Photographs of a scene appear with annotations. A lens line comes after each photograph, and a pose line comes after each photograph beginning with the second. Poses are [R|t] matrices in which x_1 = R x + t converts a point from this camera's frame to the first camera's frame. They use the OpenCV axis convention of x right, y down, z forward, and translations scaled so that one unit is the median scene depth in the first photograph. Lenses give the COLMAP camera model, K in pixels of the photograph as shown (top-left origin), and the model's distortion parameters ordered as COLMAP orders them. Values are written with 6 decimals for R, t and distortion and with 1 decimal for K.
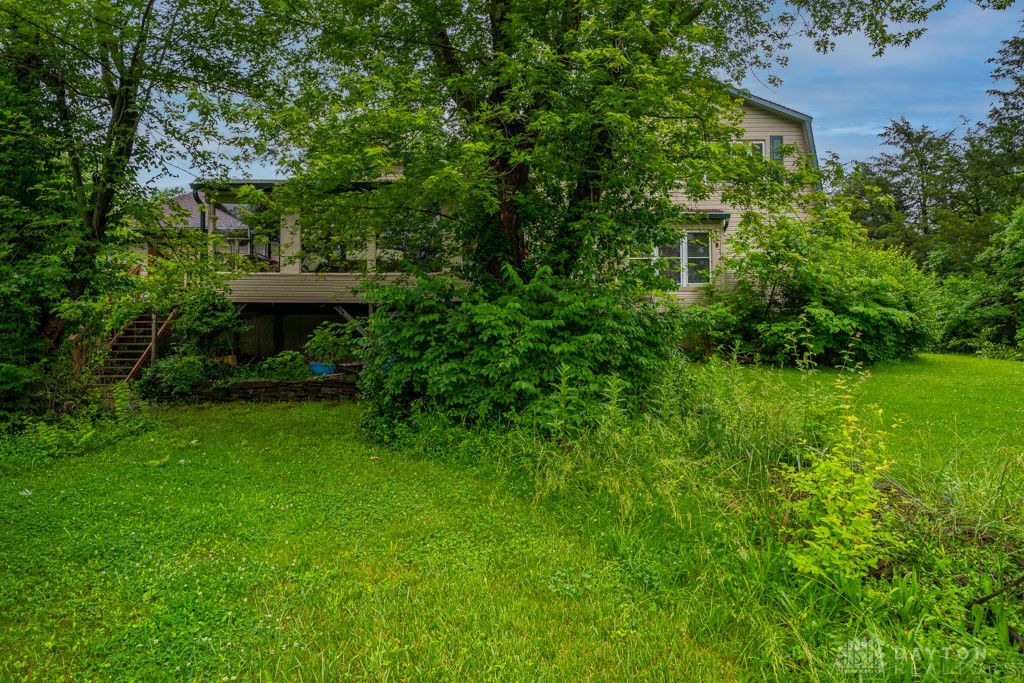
lens RADIAL K [[609.9, 0, 509.2], [0, 609.9, 348.2], [0, 0, 1]] dist [0.005591, 0.000433]
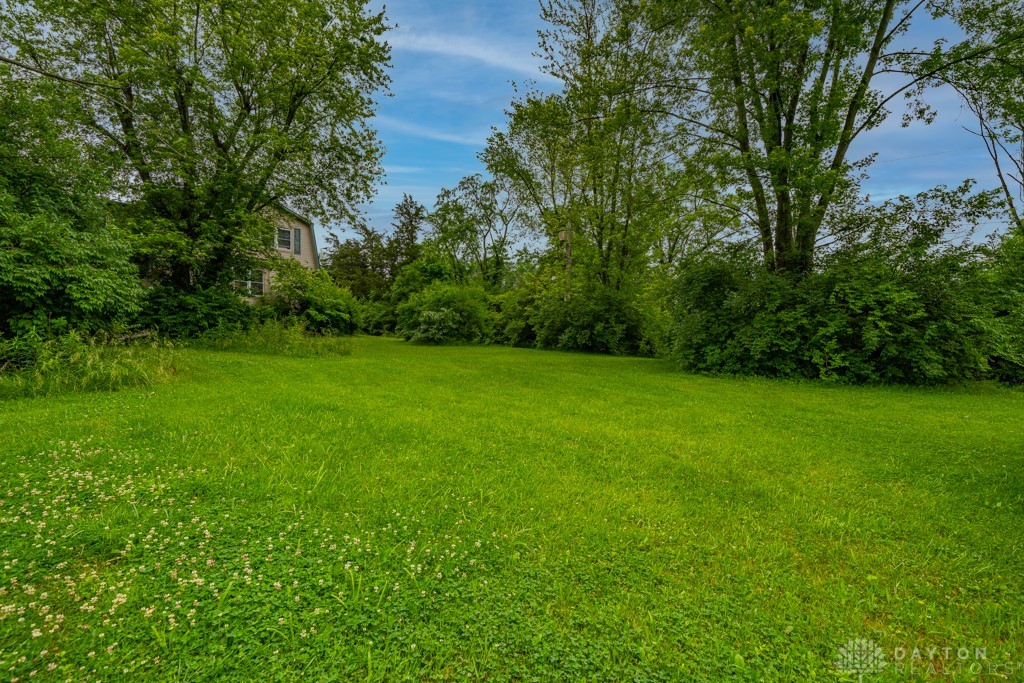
lens RADIAL K [[455.7, 0, 512.2], [0, 455.7, 350.8], [0, 0, 1]] dist [0.003044, 0.000128]
pose [[0.668575, 0.001285, 0.743644, -0.269113], [-0.004835, 0.999985, 0.002620, 0.074855], [-0.743629, -0.005347, 0.668571, -0.695666]]
